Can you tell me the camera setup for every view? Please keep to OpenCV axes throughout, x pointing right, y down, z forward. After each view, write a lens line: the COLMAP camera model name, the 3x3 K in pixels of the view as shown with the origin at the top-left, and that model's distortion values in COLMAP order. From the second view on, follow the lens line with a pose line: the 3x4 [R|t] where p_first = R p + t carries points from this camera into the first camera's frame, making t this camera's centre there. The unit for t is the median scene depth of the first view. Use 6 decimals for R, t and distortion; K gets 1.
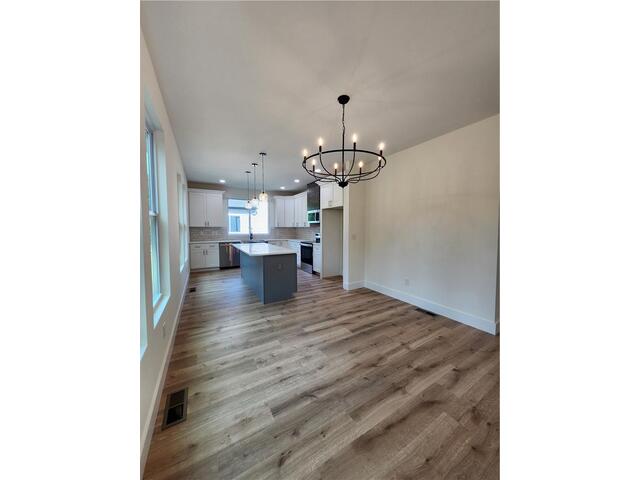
lens RADIAL K [[241.0, 0, 320.0], [0, 241.0, 240.0], [0, 0, 1]] dist [0.000225, 0.000002]
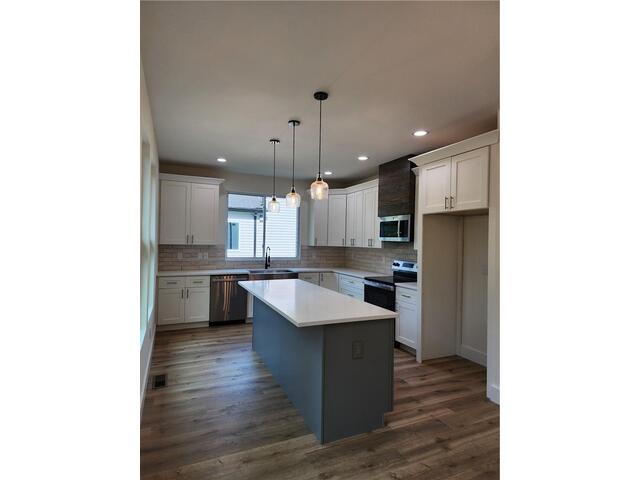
lens RADIAL K [[419.8, 0, 320.0], [0, 419.8, 240.0], [0, 0, 1]] dist [0.003771, 0.000374]
pose [[0.991758, 0.017384, -0.126940, -0.066797], [-0.025082, 0.997926, -0.059292, -0.018028], [0.125645, 0.061988, 0.990137, 0.117293]]
